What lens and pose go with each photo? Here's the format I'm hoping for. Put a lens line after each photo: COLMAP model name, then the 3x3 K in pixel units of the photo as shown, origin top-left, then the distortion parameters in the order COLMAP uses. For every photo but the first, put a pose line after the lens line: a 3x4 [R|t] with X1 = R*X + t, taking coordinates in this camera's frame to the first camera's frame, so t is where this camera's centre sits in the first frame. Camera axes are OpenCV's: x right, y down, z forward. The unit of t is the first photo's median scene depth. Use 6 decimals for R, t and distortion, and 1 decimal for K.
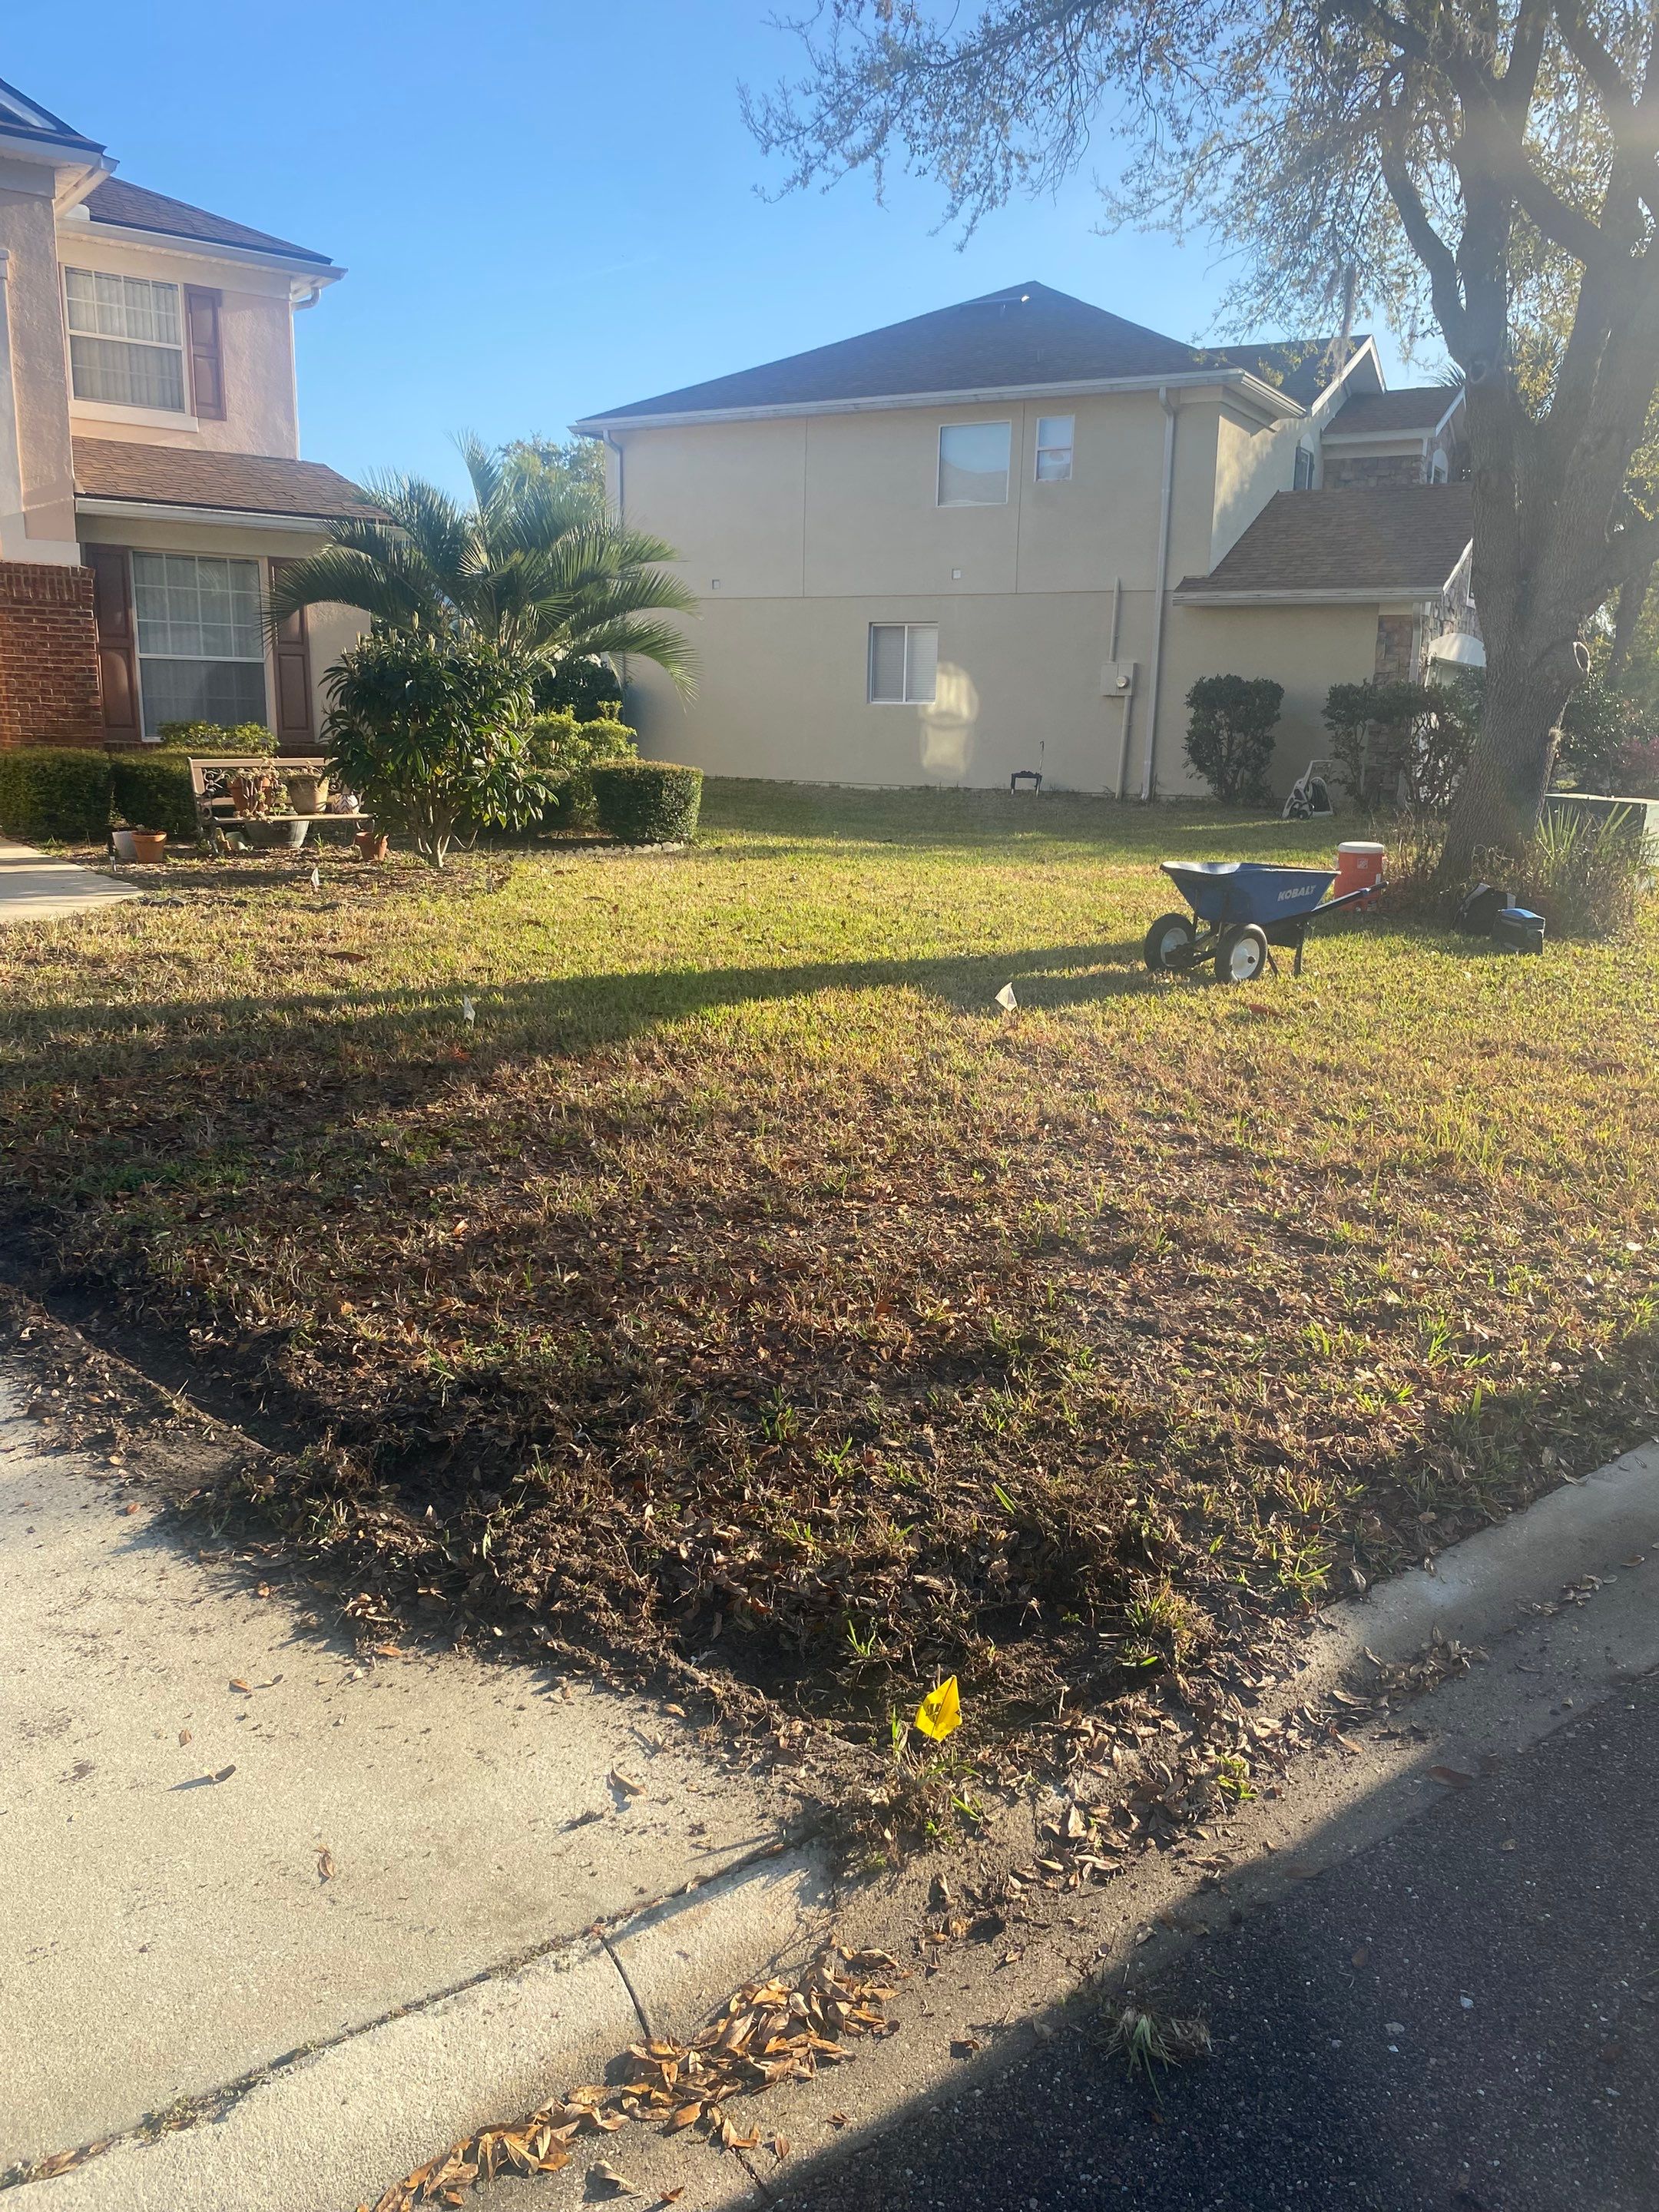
lens RADIAL K [[1697.6, 0, 833.1], [0, 1697.6, 1129.6], [0, 0, 1]] dist [0.013560, -0.022767]
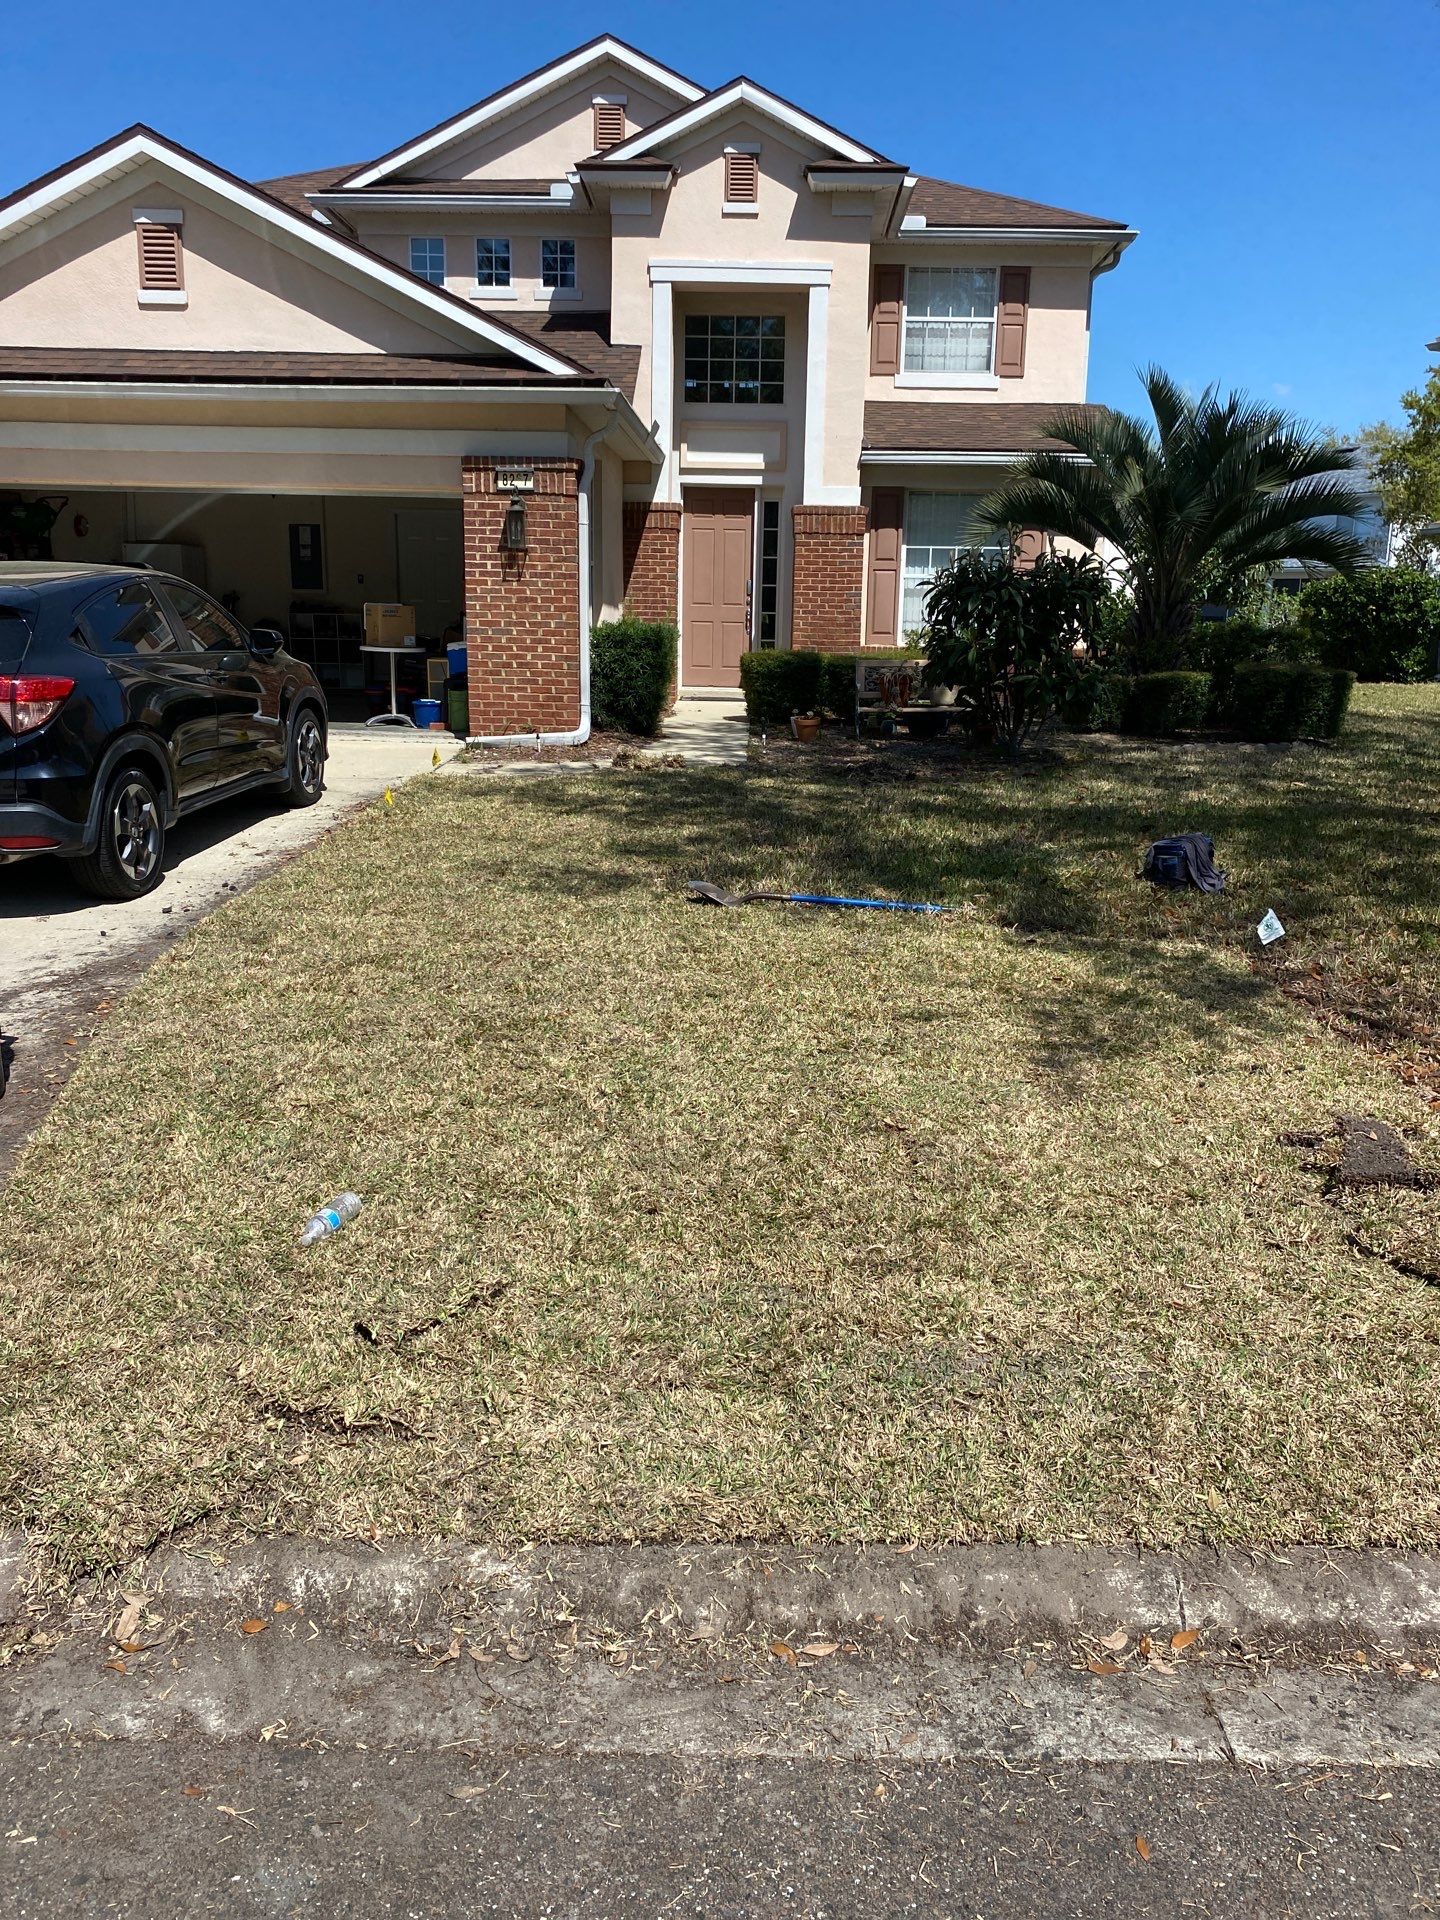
lens RADIAL K [[1474.5, 0, 737.2], [0, 1474.5, 956.2], [0, 0, 1]] dist [0.019922, -0.030467]
pose [[0.785638, 0.125666, -0.605790, 0.221675], [-0.138018, 0.990078, 0.026391, -0.017521], [0.603096, 0.062876, 0.795187, 0.105349]]
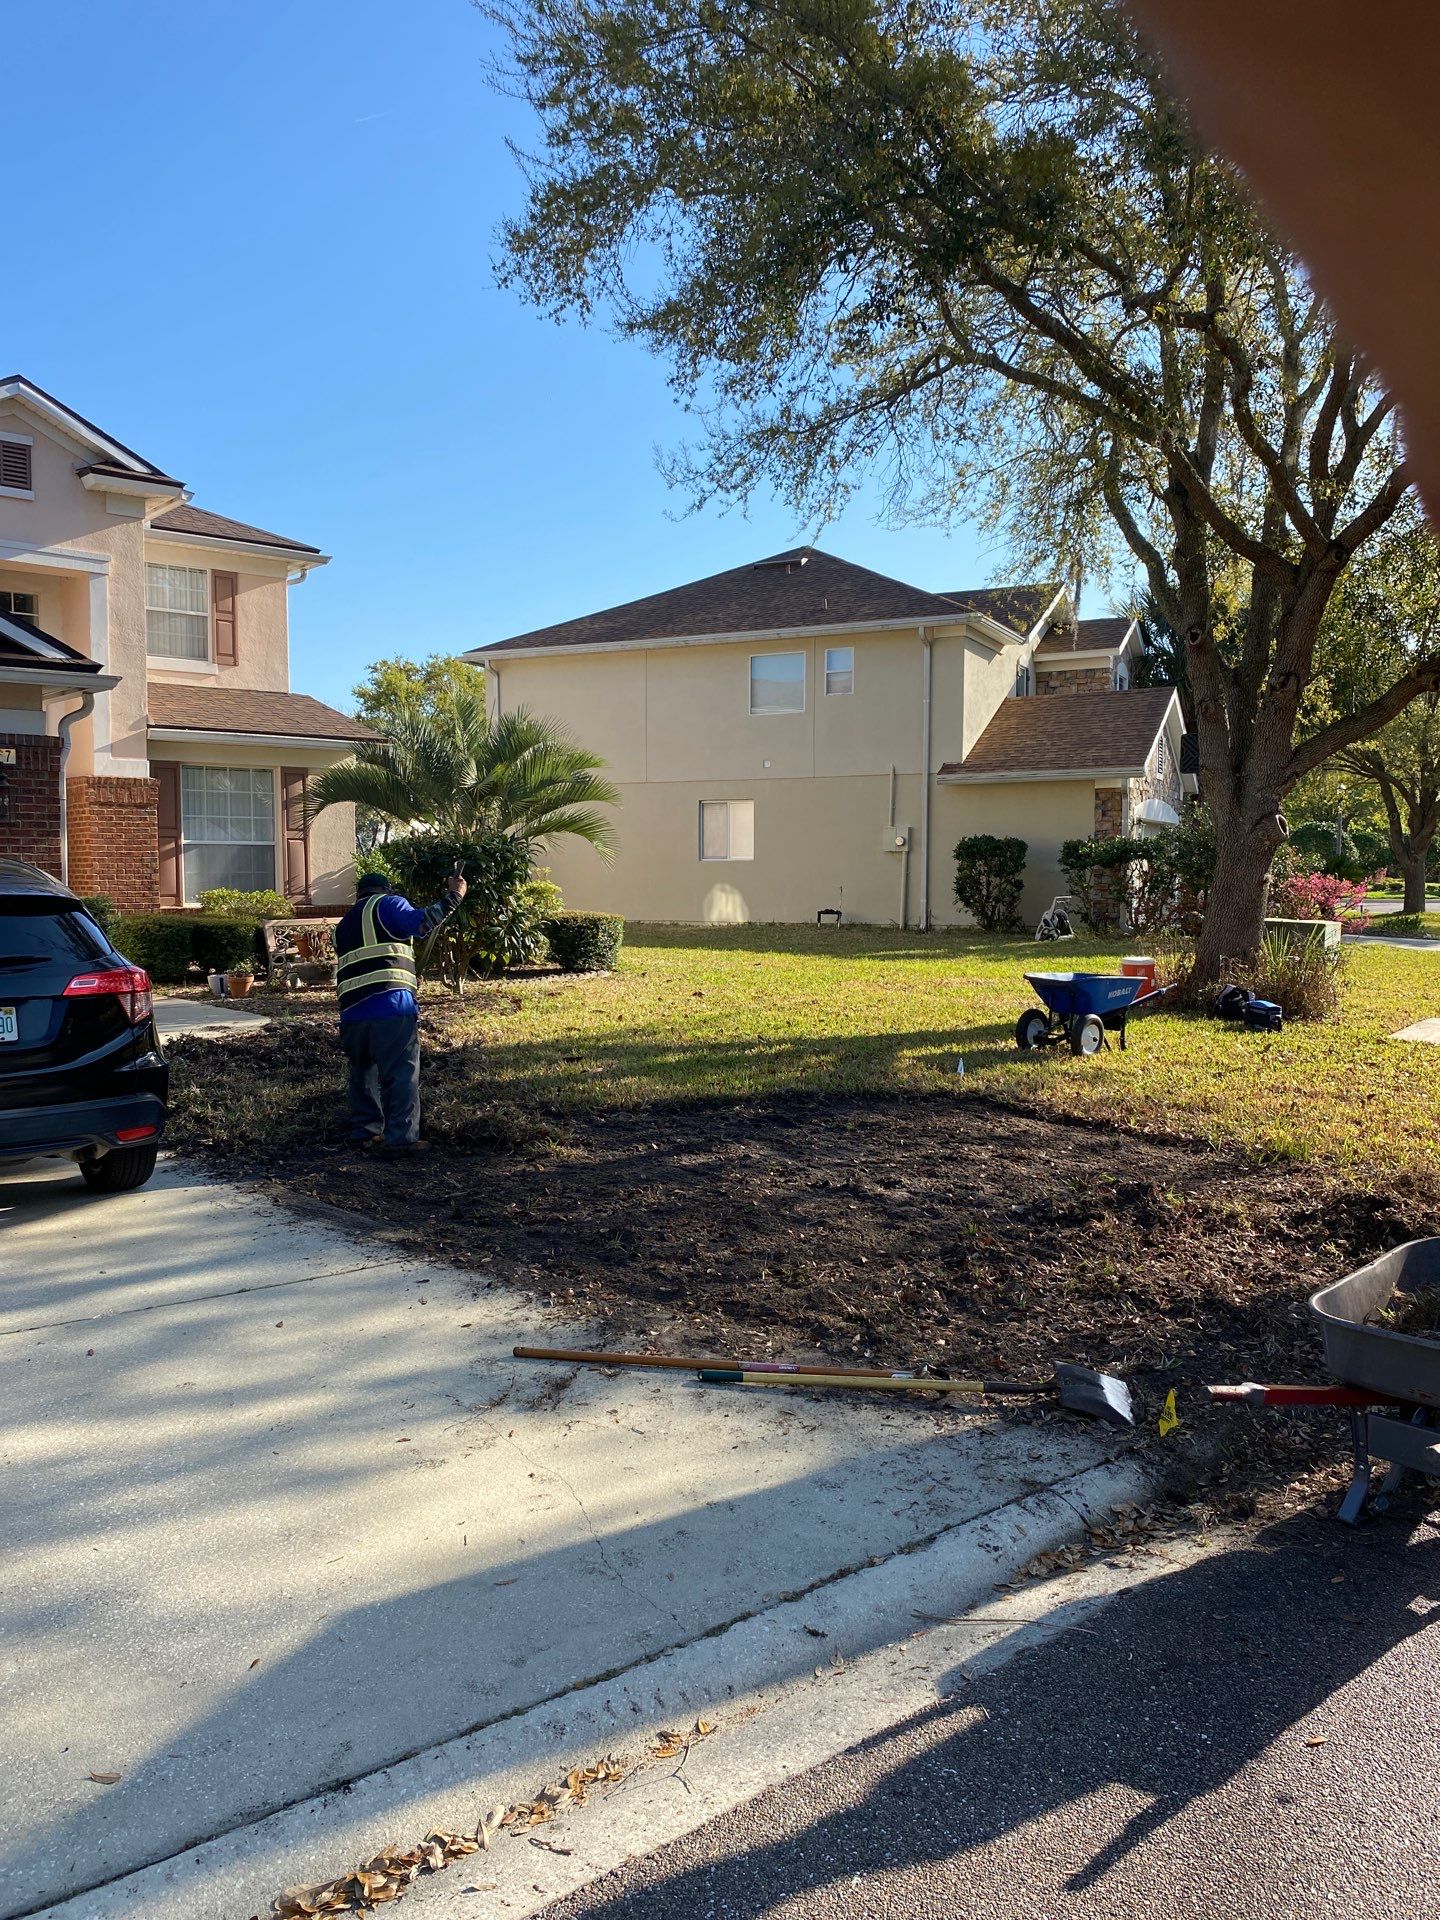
lens RADIAL K [[1473.5, 0, 679.7], [0, 1473.5, 983.6], [0, 0, 1]] dist [0.013560, -0.022767]
pose [[0.998016, -0.027447, 0.056655, -0.116121], [0.036034, 0.987004, -0.156603, 0.024425], [-0.051620, 0.158334, 0.986035, -0.146192]]
